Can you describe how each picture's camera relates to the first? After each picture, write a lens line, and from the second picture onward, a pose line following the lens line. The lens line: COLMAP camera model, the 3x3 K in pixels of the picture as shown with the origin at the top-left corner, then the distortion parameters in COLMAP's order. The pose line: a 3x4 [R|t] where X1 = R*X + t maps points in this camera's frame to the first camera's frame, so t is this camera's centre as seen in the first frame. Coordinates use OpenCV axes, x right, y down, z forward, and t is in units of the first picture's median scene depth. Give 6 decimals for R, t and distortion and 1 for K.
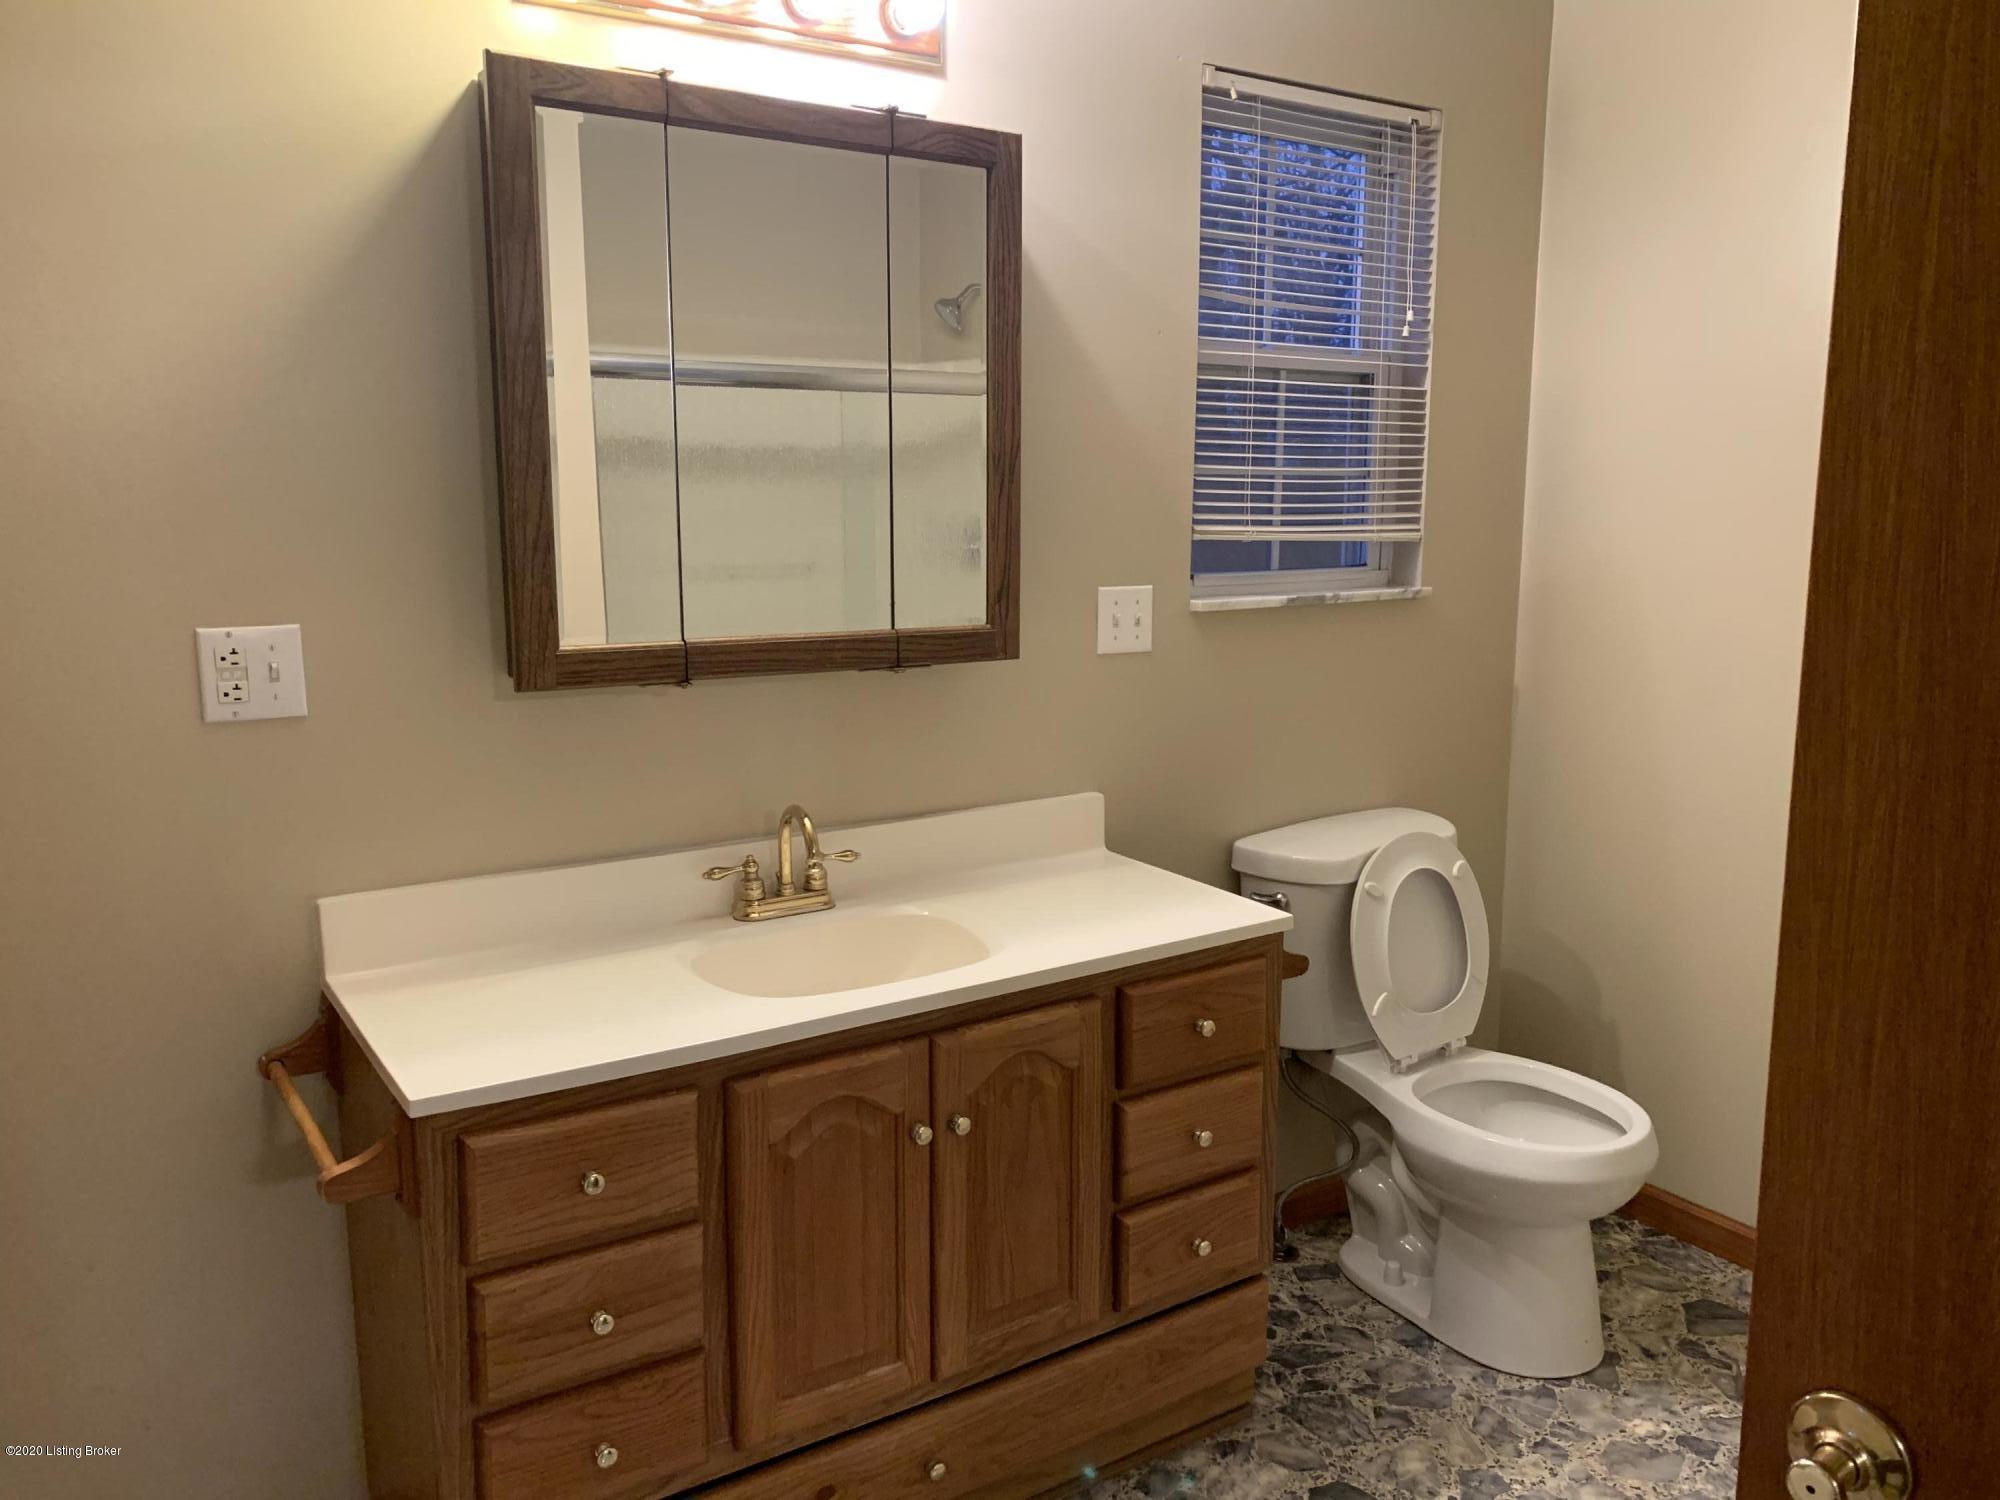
lens RADIAL K [[1528.0, 0, 1003.3], [0, 1528.0, 740.8], [0, 0, 1]] dist [0.006954, -0.000875]
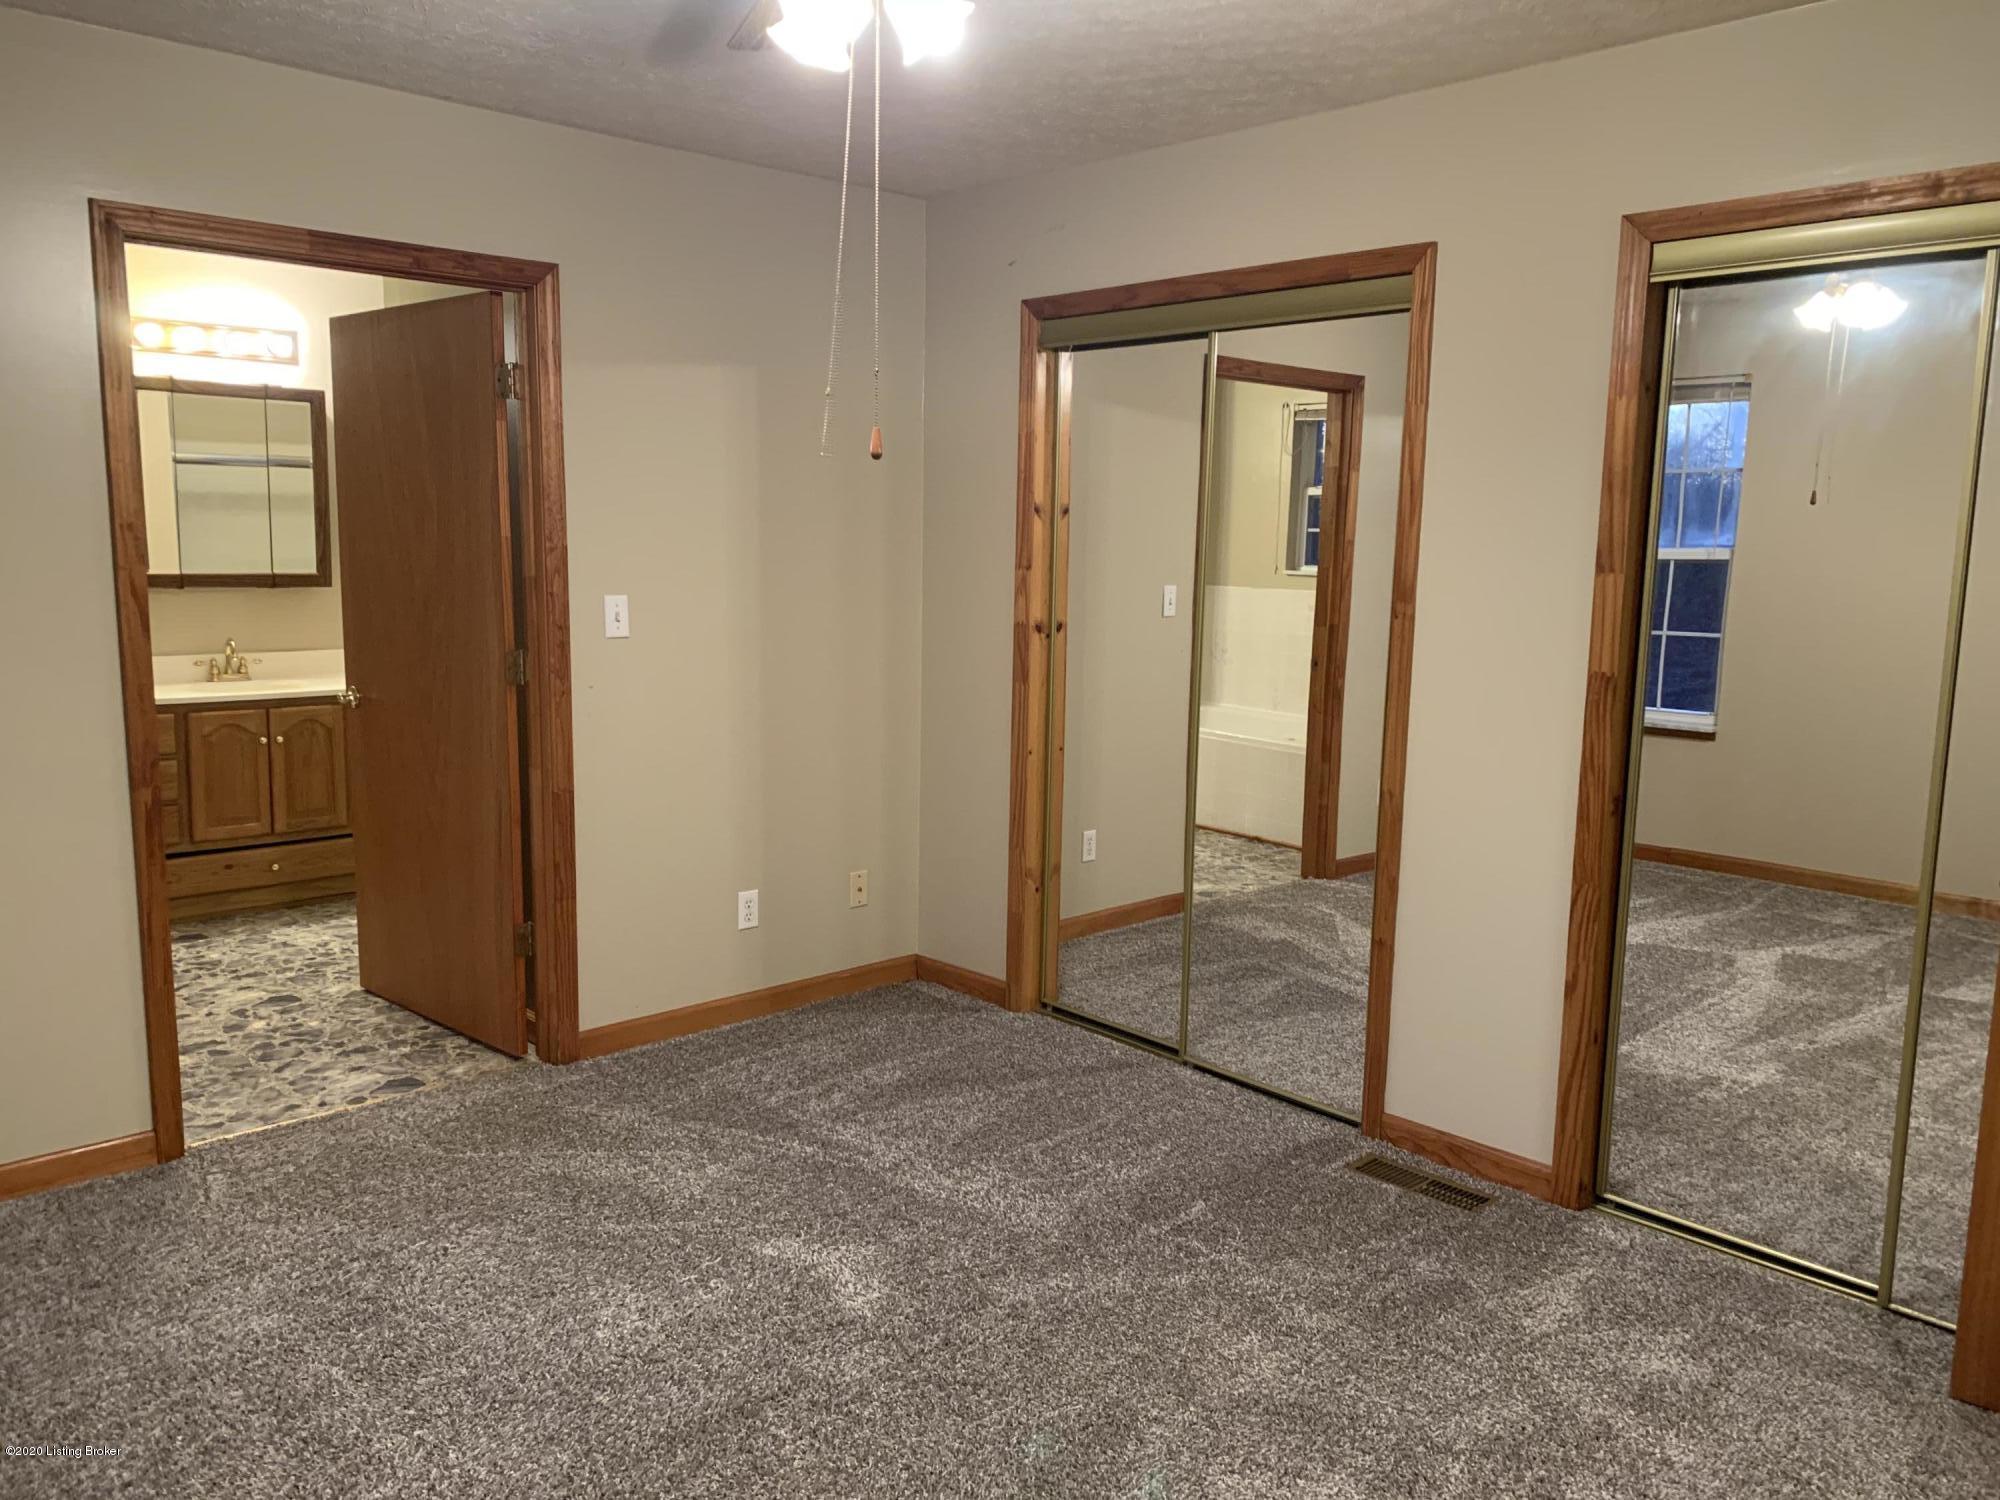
lens RADIAL K [[1528.0, 0, 994.3], [0, 1528.0, 760.2], [0, 0, 1]] dist [0.006954, -0.000875]
pose [[0.986256, -0.000094, 0.165226, 0.803757], [0.002565, 0.999888, -0.014741, 0.326417], [-0.165206, 0.014962, 0.986146, -2.023582]]
